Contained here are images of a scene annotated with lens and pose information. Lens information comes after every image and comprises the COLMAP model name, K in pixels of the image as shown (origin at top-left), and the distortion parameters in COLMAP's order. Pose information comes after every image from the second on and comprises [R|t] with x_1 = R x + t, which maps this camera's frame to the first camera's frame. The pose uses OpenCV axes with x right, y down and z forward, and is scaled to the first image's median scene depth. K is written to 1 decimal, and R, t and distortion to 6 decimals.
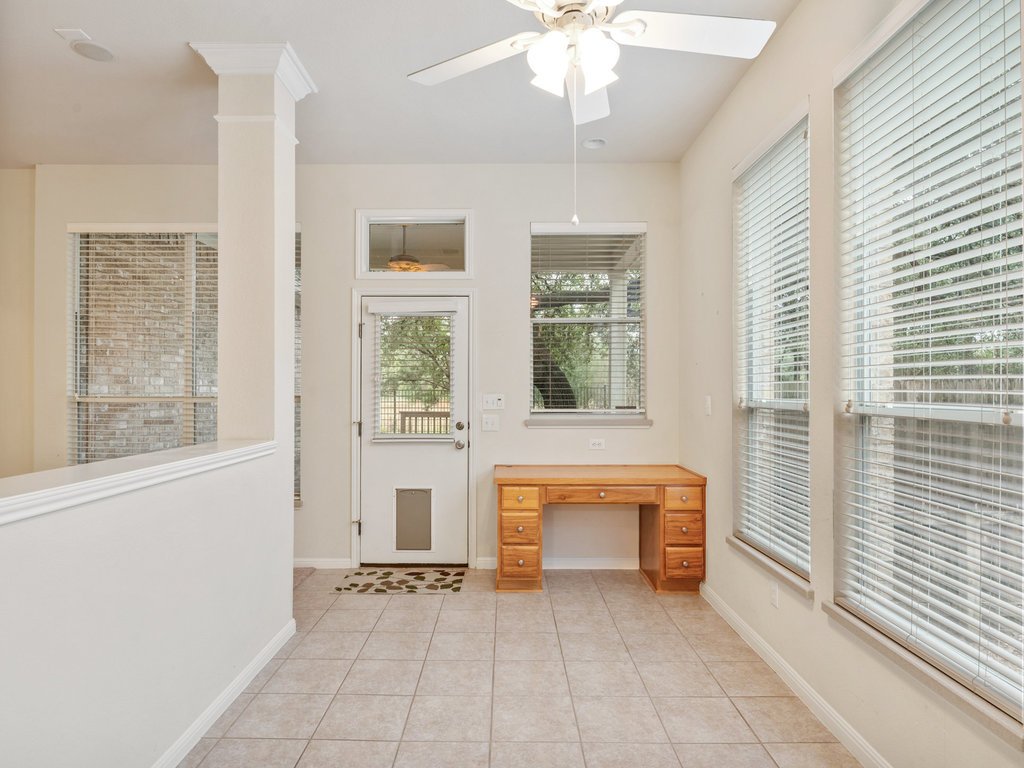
lens RADIAL K [[565.8, 0, 510.9], [0, 565.8, 385.1], [0, 0, 1]] dist [0.004875, 0.000643]
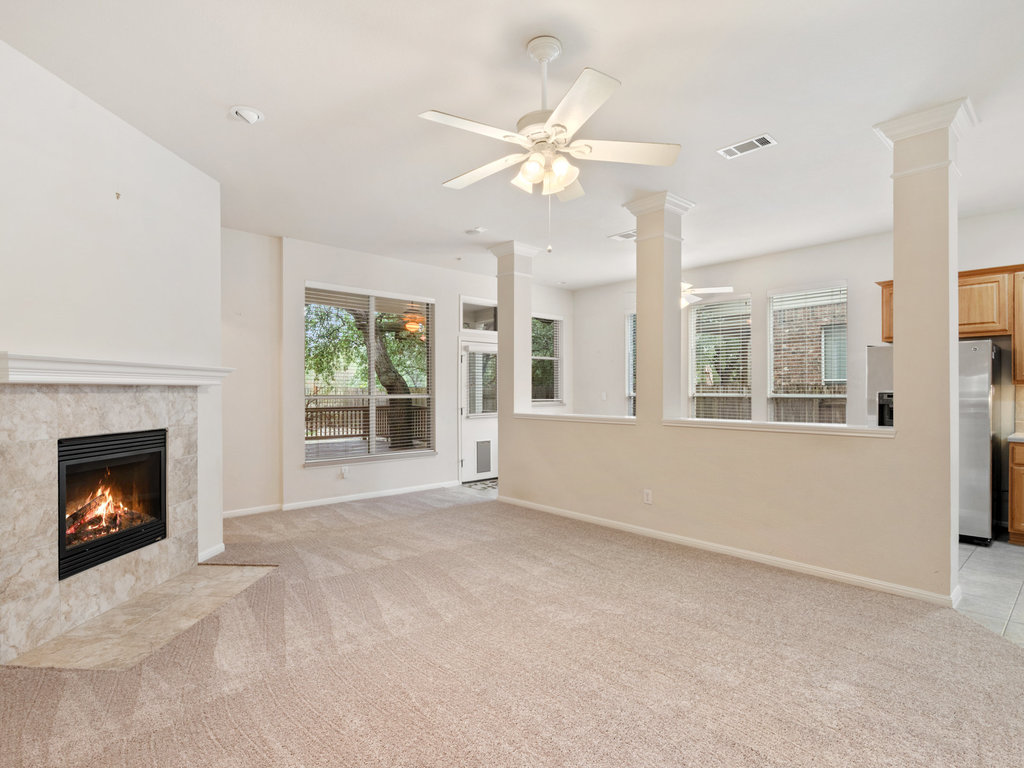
lens RADIAL K [[525.4, 0, 489.9], [0, 525.4, 389.8], [0, 0, 1]] dist [0.006132, -0.007691]
pose [[0.756856, -0.005061, 0.653562, -1.338990], [-0.002370, 0.999942, 0.010487, -0.012084], [-0.653577, -0.009486, 0.756801, -0.386291]]
